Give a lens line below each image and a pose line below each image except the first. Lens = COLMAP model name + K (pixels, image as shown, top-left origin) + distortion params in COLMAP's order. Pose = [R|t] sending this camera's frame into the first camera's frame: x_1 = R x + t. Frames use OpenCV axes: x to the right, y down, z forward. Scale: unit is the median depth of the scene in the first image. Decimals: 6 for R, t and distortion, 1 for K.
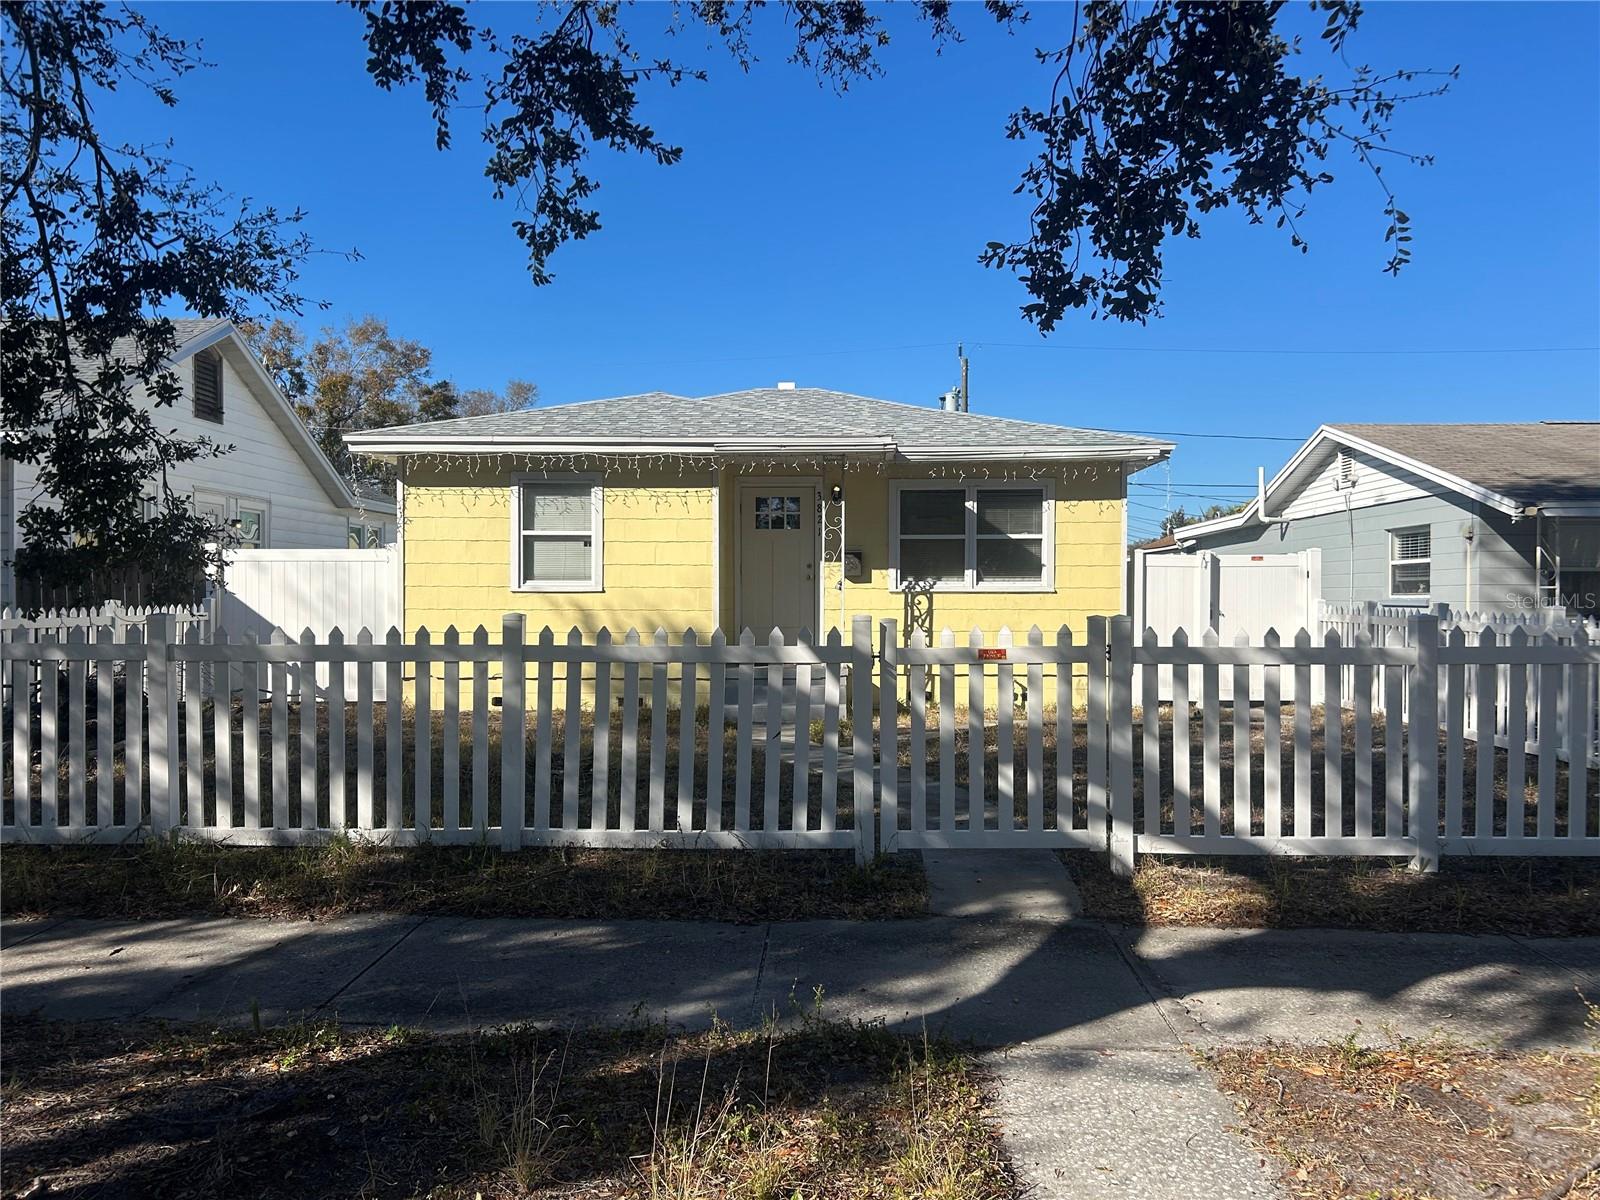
lens RADIAL K [[1212.2, 0, 810.9], [0, 1212.2, 587.1], [0, 0, 1]] dist [0.058467, -0.061517]
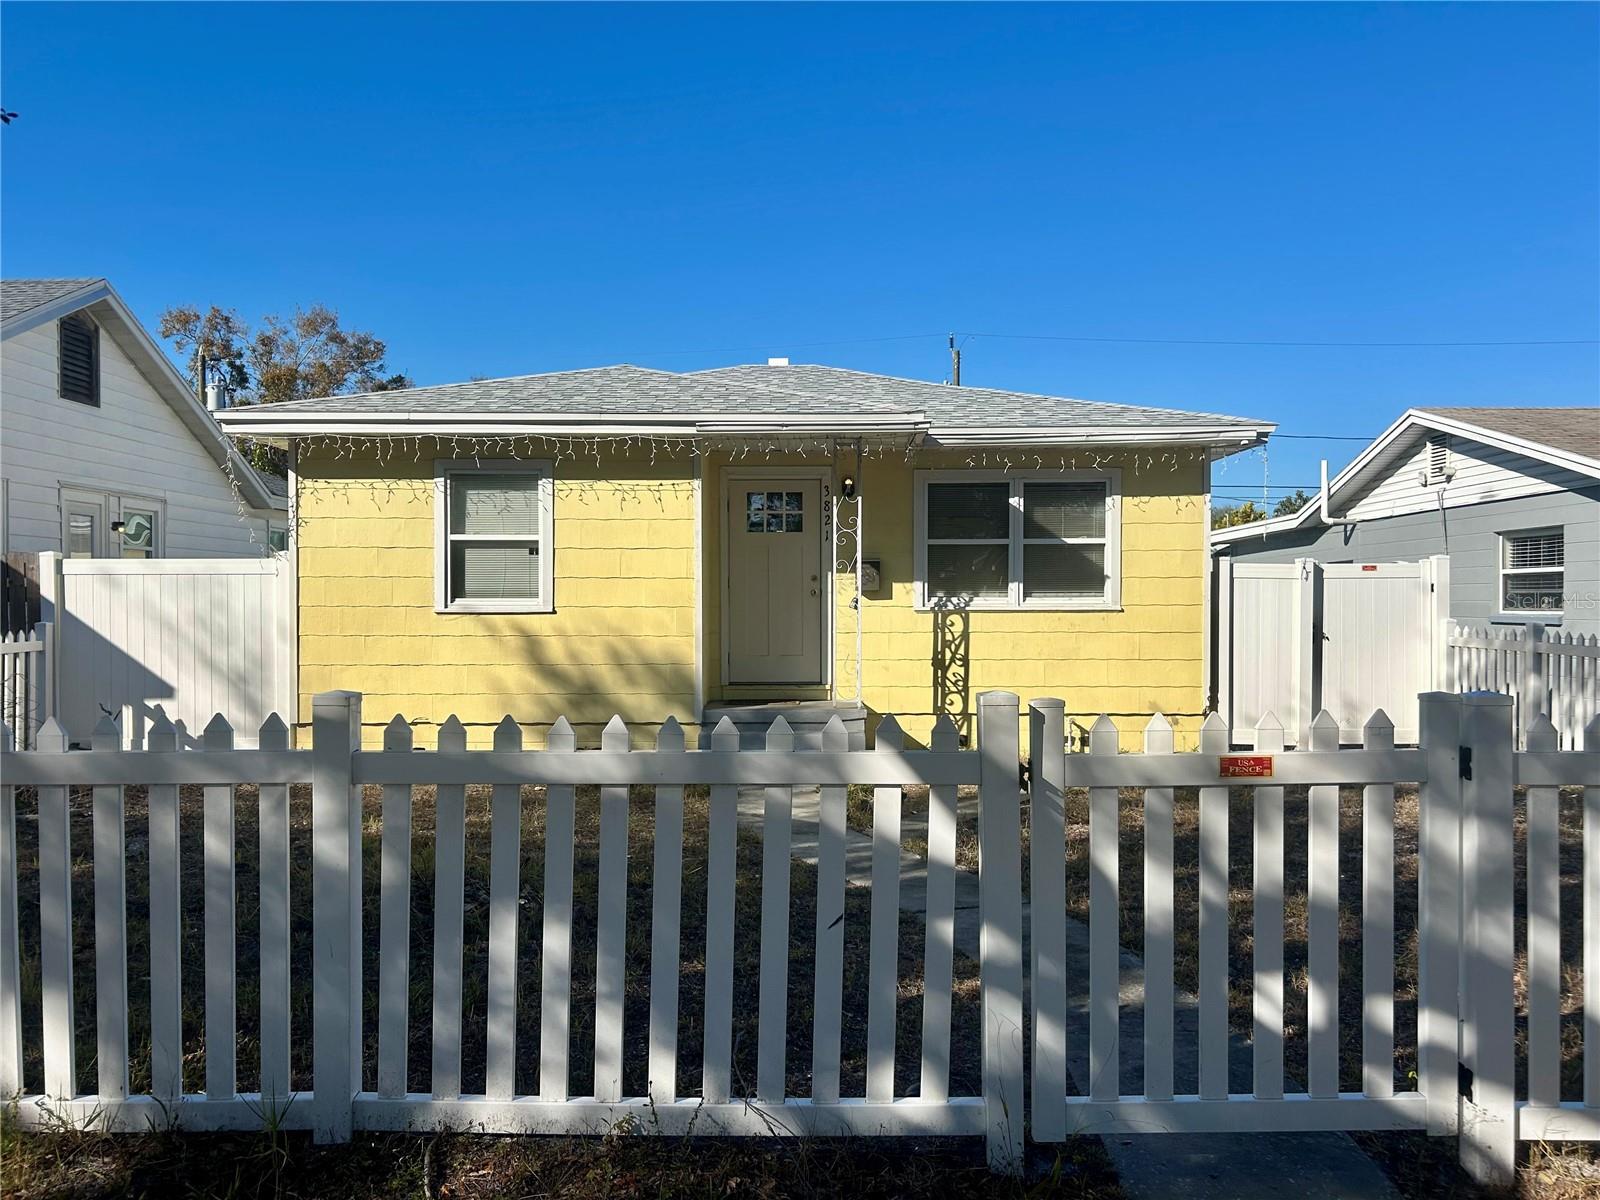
lens RADIAL K [[1212.2, 0, 810.9], [0, 1212.2, 587.1], [0, 0, 1]] dist [0.058467, -0.061517]
pose [[0.999737, -0.002470, 0.022816, -0.022422], [0.002543, 0.999992, -0.003137, -0.009324], [-0.022808, 0.003194, 0.999735, 0.205254]]
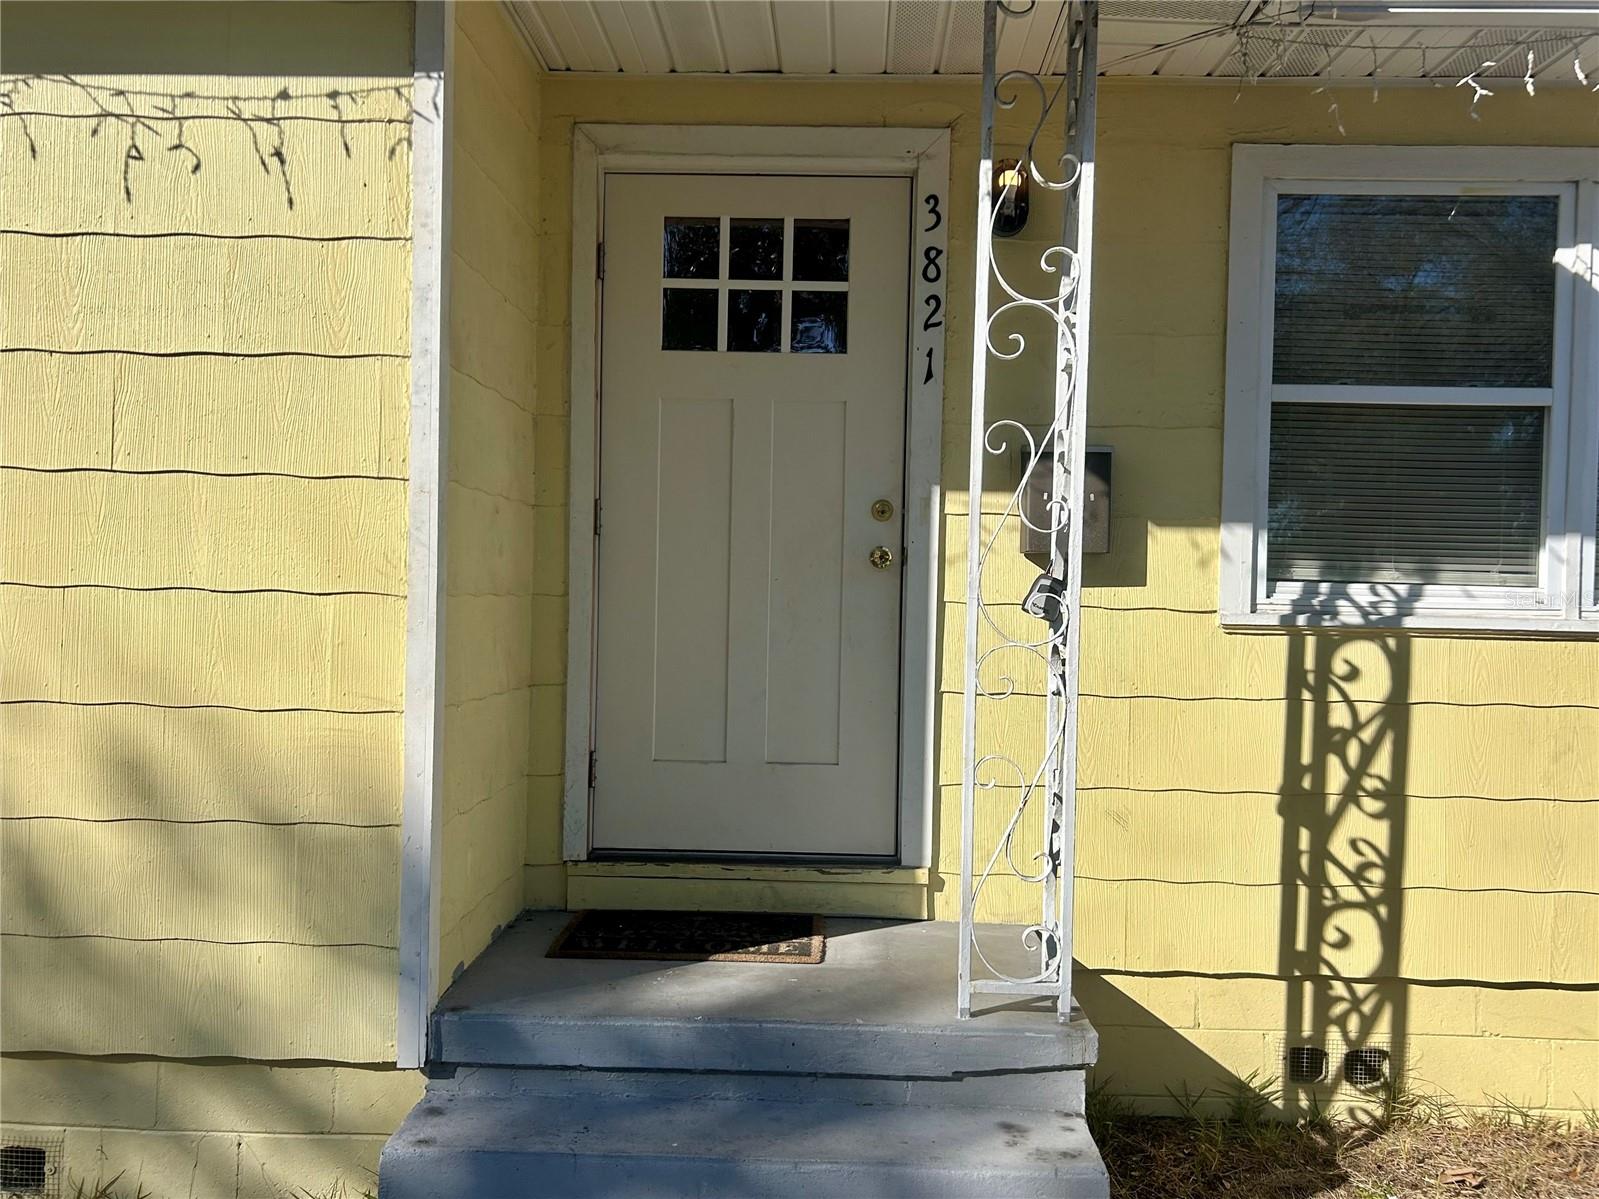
lens RADIAL K [[1298.6, 0, 799.5], [0, 1298.6, 599.5], [0, 0, 1]] dist [0.005391, 0.003371]
pose [[0.999691, 0.020047, -0.014702, -0.014739], [-0.019831, 0.999696, 0.014661, -0.003110], [0.014992, -0.014365, 0.999784, 0.760058]]
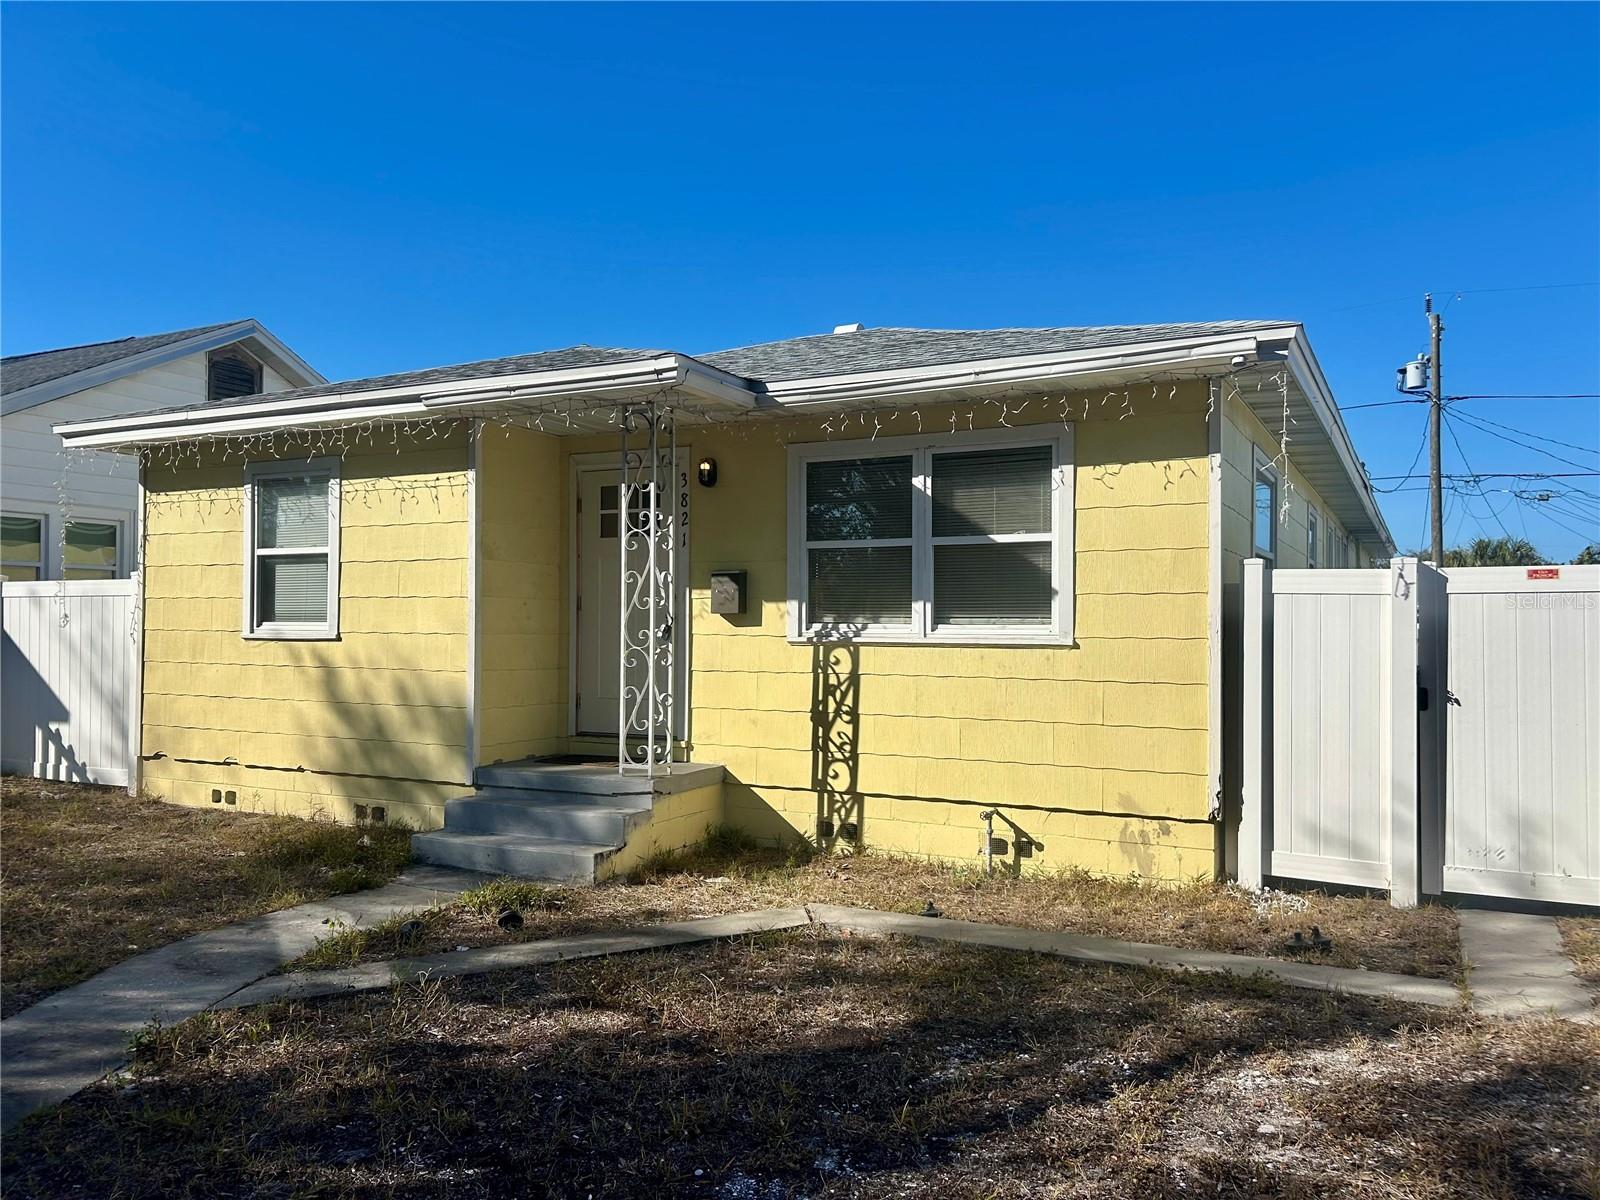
lens RADIAL K [[1212.2, 0, 810.9], [0, 1212.2, 587.1], [0, 0, 1]] dist [0.058467, -0.061517]
pose [[0.898048, -0.010724, -0.439766, 0.330375], [-0.001102, 0.999645, -0.026627, -0.006697], [0.439895, 0.024397, 0.897718, 0.502133]]
